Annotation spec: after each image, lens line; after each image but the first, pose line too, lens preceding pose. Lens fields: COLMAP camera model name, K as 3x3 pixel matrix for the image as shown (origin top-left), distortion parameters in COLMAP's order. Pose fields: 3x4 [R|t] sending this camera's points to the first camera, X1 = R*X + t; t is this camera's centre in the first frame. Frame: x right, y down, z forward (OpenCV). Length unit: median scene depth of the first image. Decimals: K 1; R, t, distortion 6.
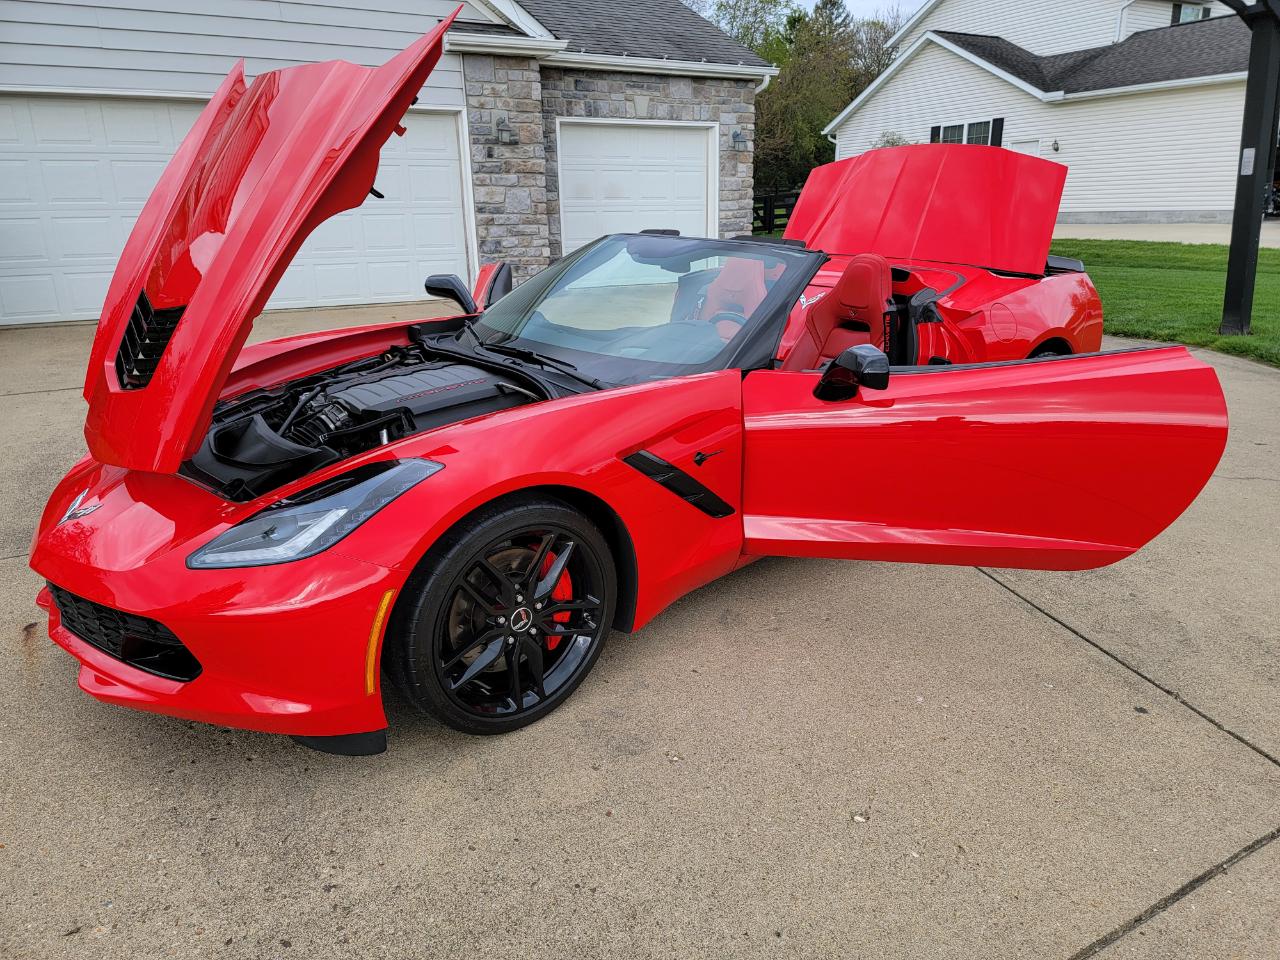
lens RADIAL K [[890.2, 0, 684.7], [0, 890.2, 431.9], [0, 0, 1]] dist [0.089602, 0.000521]
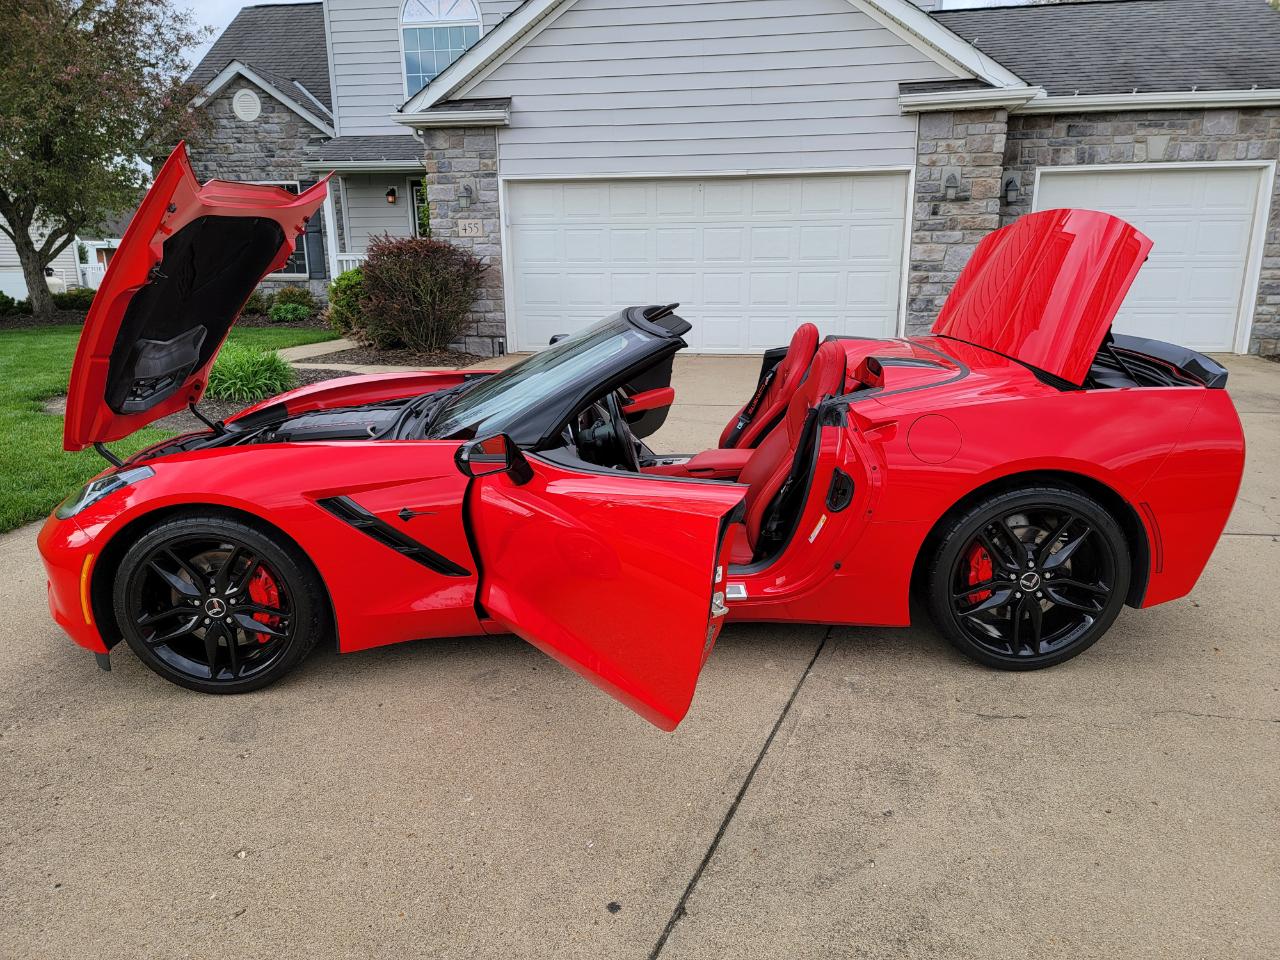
lens RADIAL K [[875.9, 0, 662.8], [0, 875.9, 480.5], [0, 0, 1]] dist [0.084500, -0.070996]
pose [[0.783035, 0.163571, -0.600085, 0.177796], [-0.162457, 0.985095, 0.056531, -0.024365], [0.600387, 0.053222, 0.797937, 0.061146]]
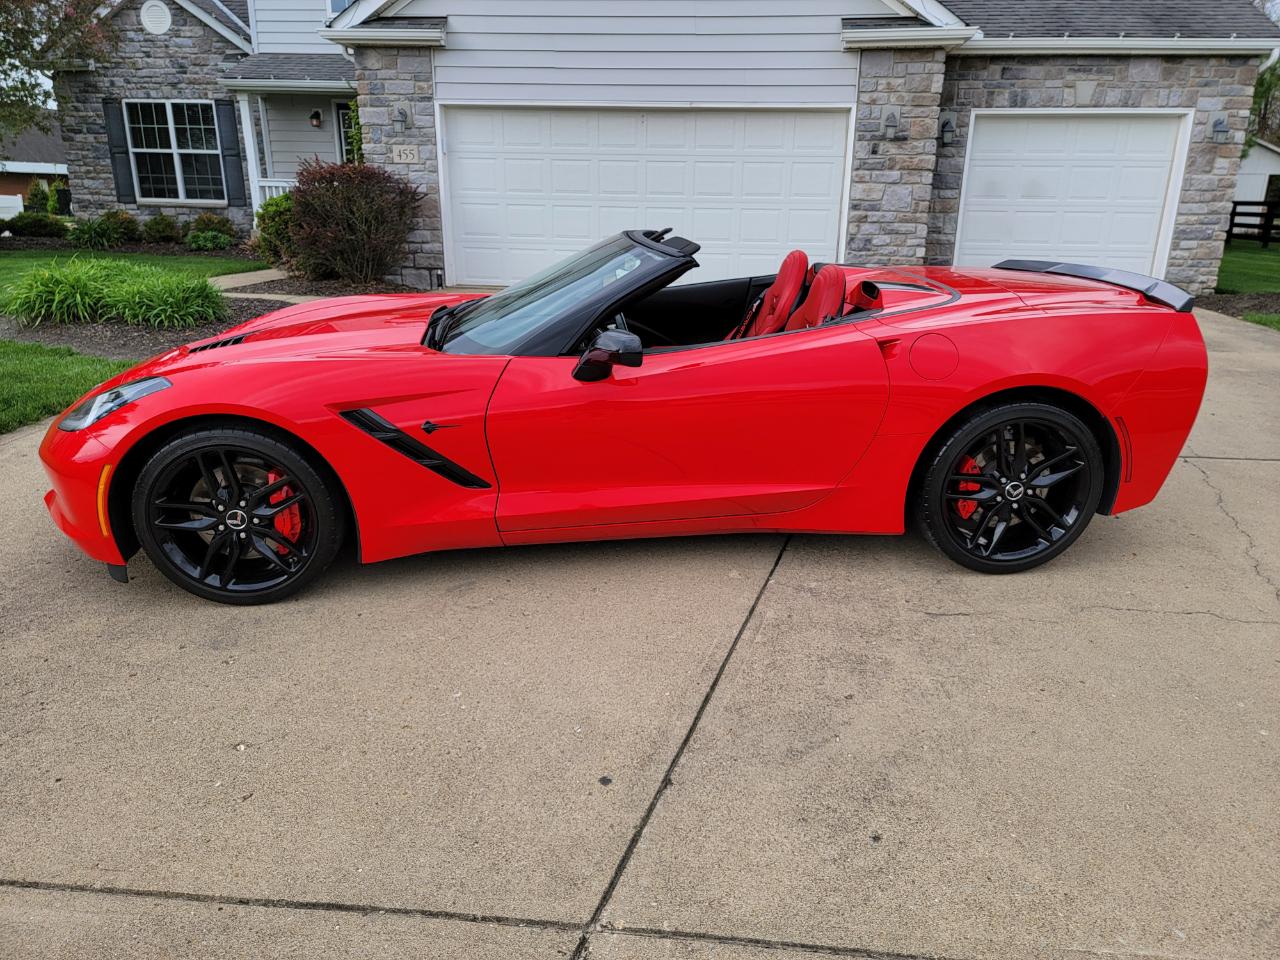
lens RADIAL K [[873.9, 0, 664.9], [0, 873.9, 473.8], [0, 0, 1]] dist [0.085294, -0.070165]
pose [[0.827311, 0.195902, -0.526478, 0.175764], [-0.168546, 0.980605, 0.100028, -0.015201], [0.535863, 0.005982, 0.844284, 0.046498]]
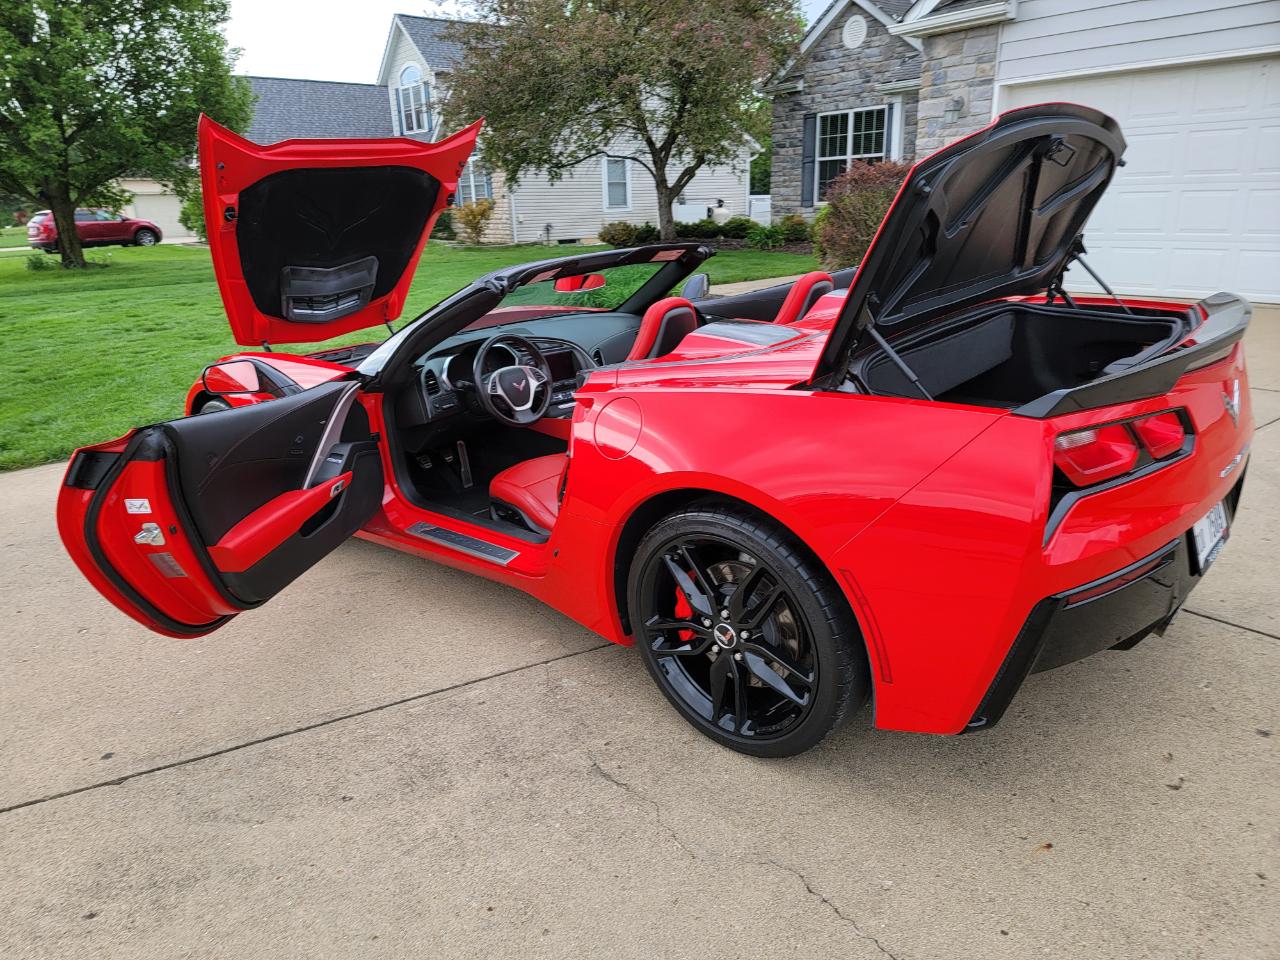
lens RADIAL K [[885.8, 0, 632.7], [0, 885.8, 490.1], [0, 0, 1]] dist [0.044578, -0.004473]
pose [[0.151369, 0.323240, -0.934132, 0.280568], [-0.219298, 0.932453, 0.287123, -0.079843], [0.963844, 0.161392, 0.212030, 0.269349]]
